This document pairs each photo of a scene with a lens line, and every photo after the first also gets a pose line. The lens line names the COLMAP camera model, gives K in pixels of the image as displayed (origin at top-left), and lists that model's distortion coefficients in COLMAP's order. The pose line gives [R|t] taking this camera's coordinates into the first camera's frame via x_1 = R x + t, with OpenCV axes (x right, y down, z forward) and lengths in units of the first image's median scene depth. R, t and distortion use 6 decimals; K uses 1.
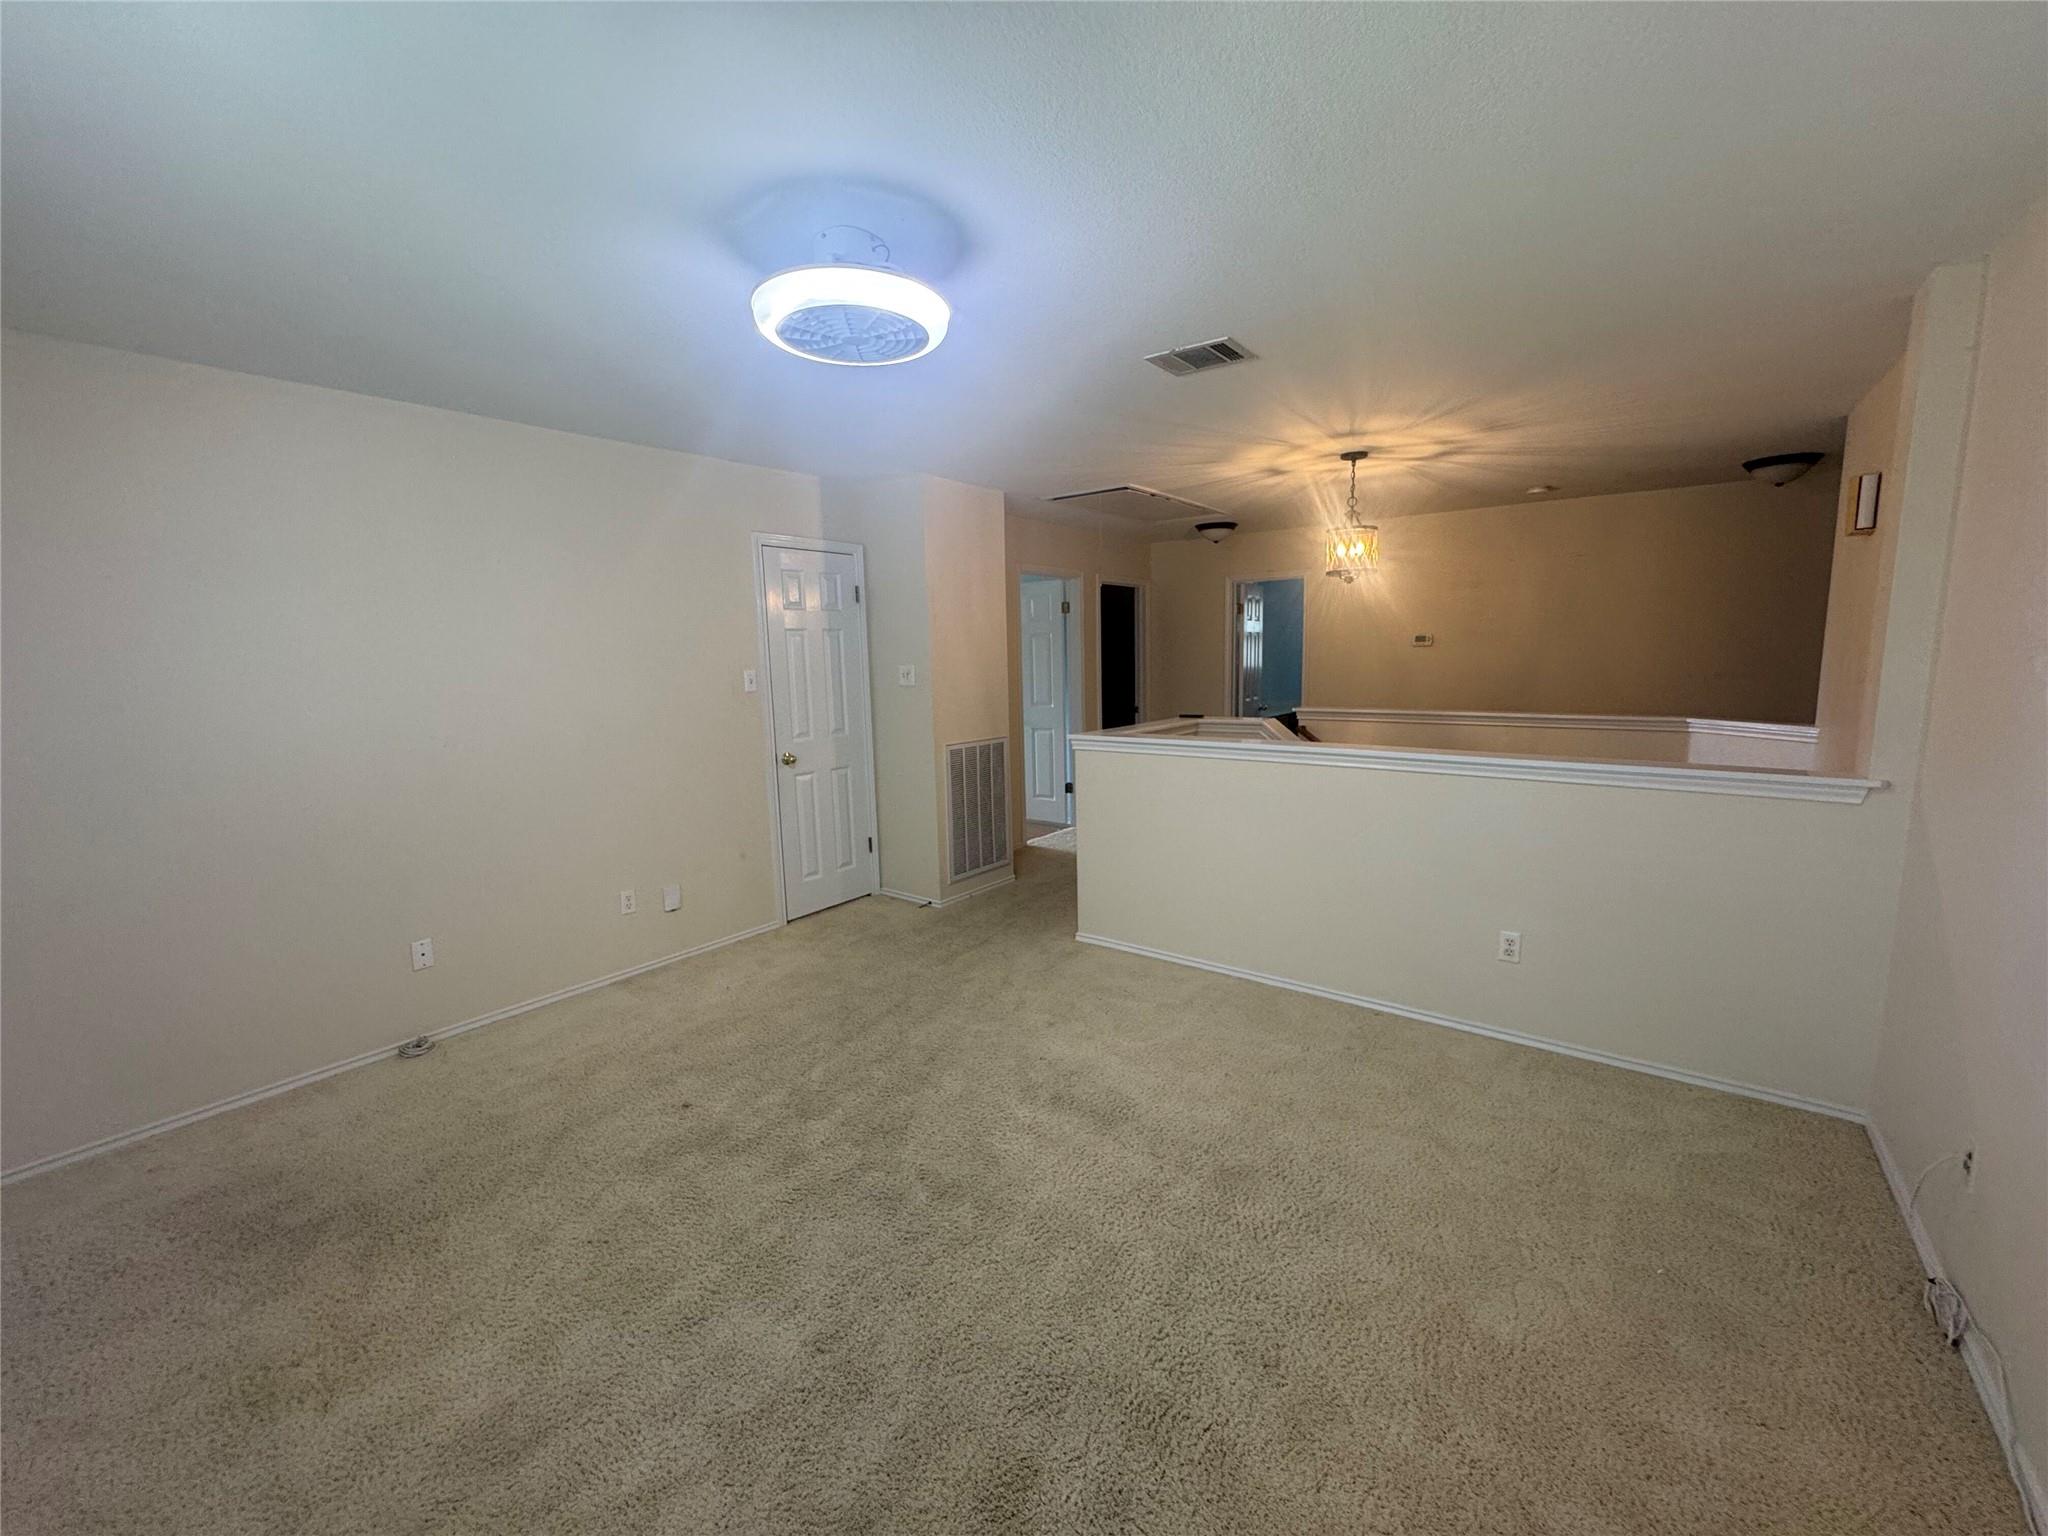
lens RADIAL K [[821.1, 0, 1024.0], [0, 821.1, 768.0], [0, 0, 1]] dist [-0.003678, 0.000758]
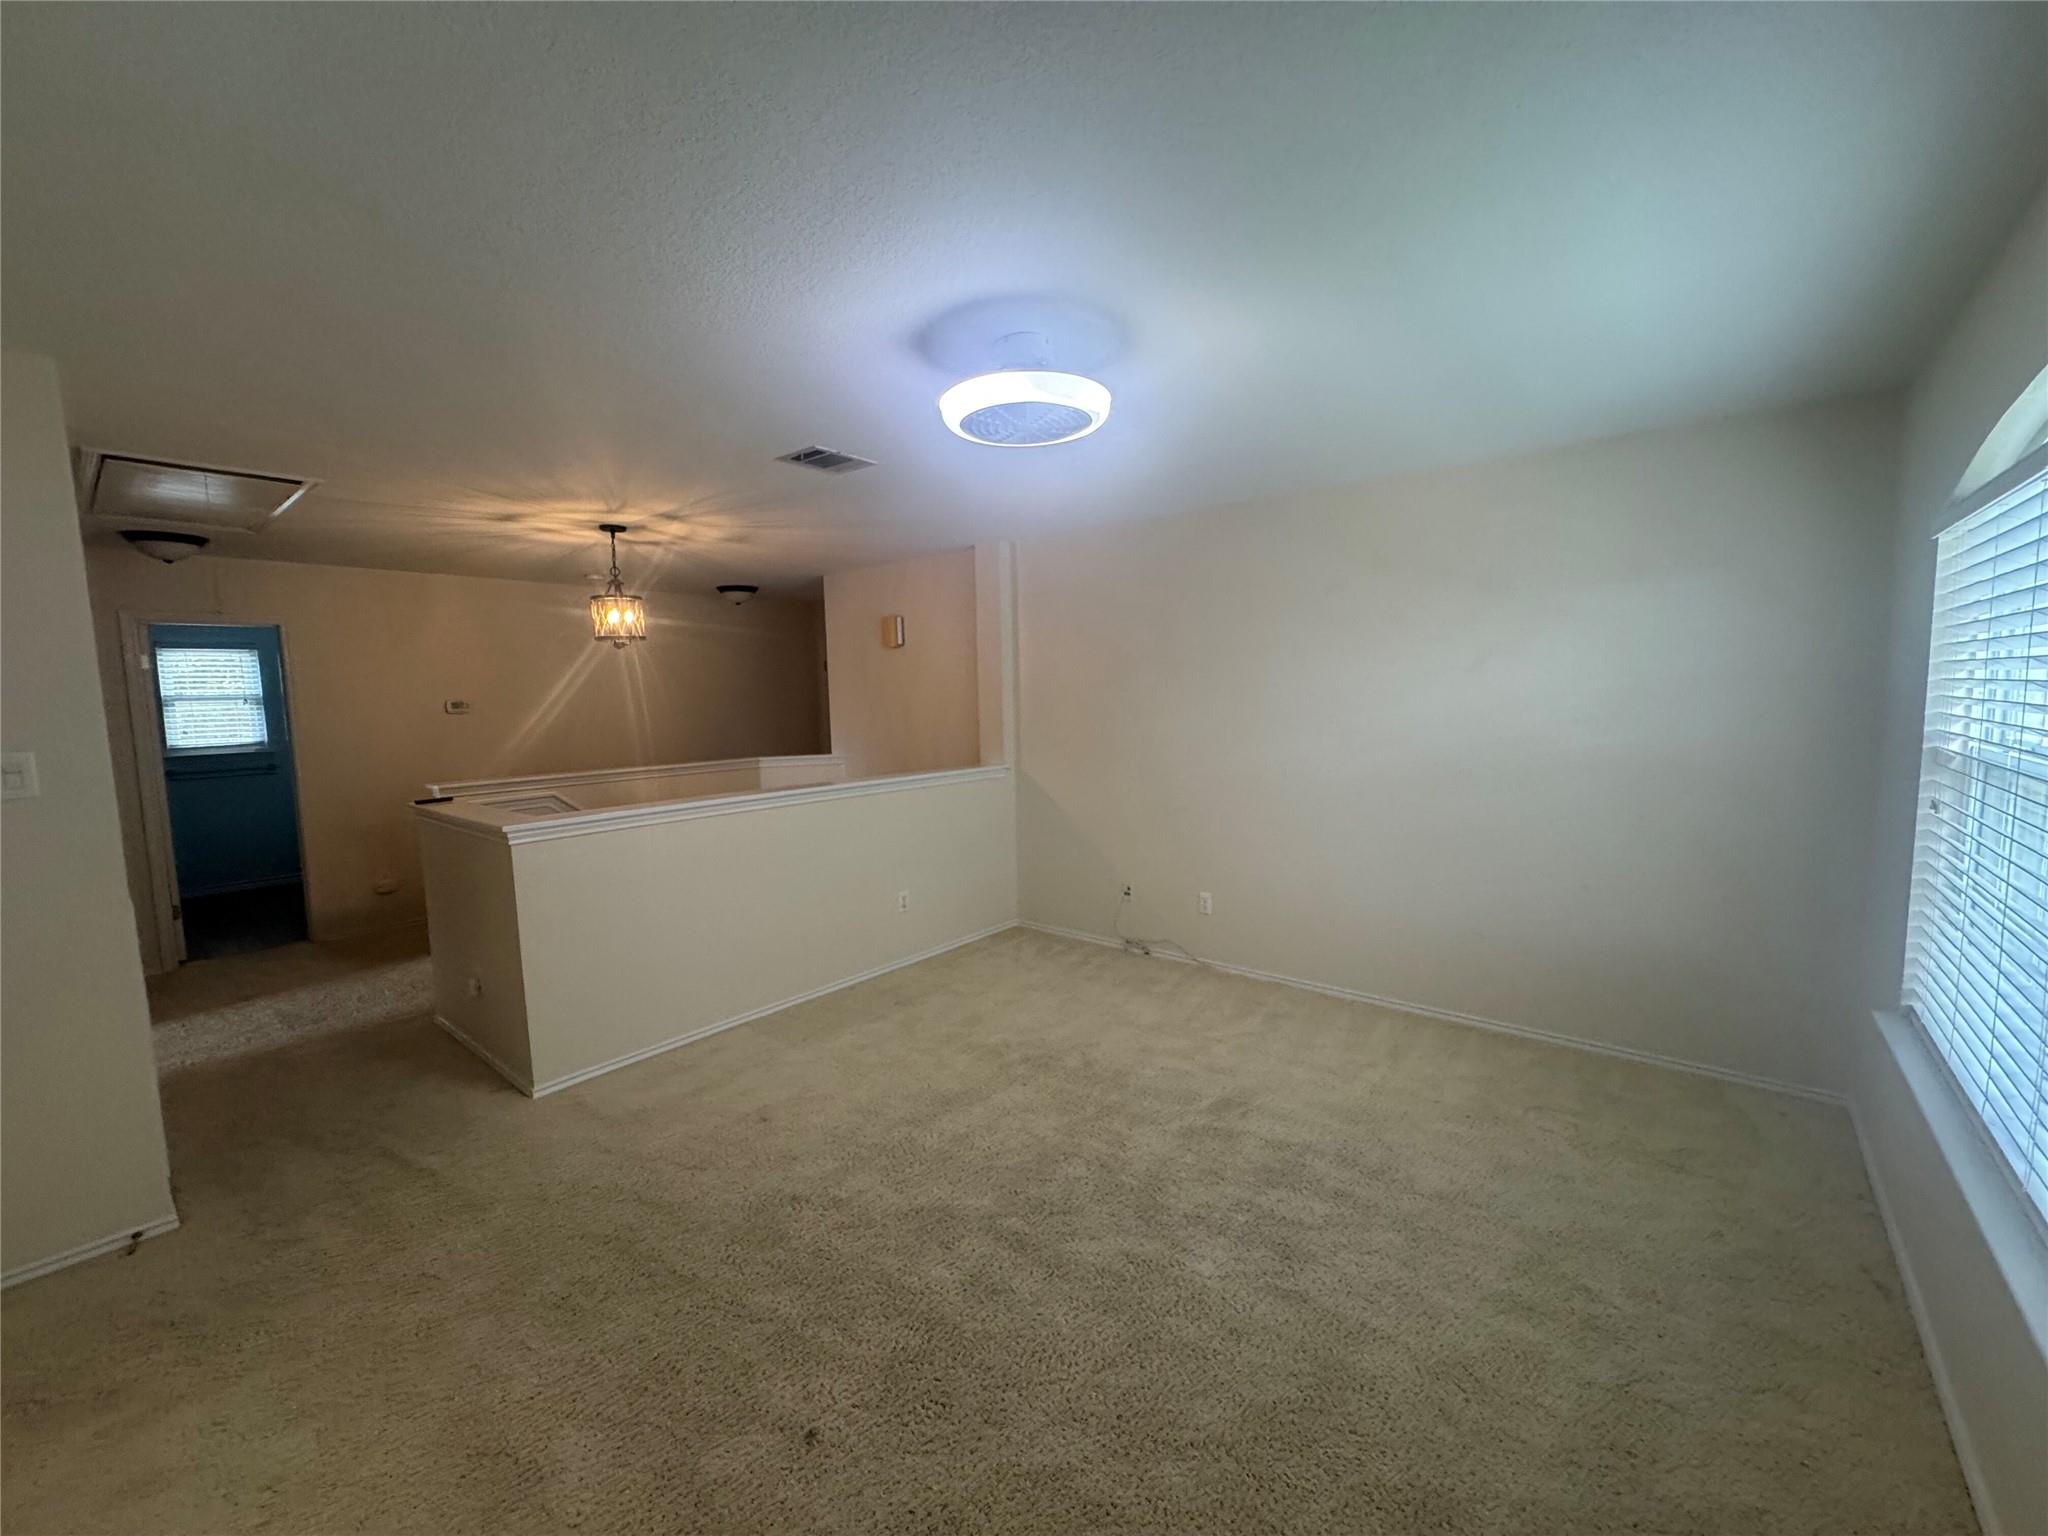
lens RADIAL K [[821.1, 0, 1024.0], [0, 821.1, 768.0], [0, 0, 1]] dist [-0.003678, 0.000758]
pose [[0.039172, -0.067096, 0.996977, -0.674104], [0.164776, 0.984517, 0.059783, -0.058485], [-0.985553, 0.161937, 0.049622, 0.509414]]
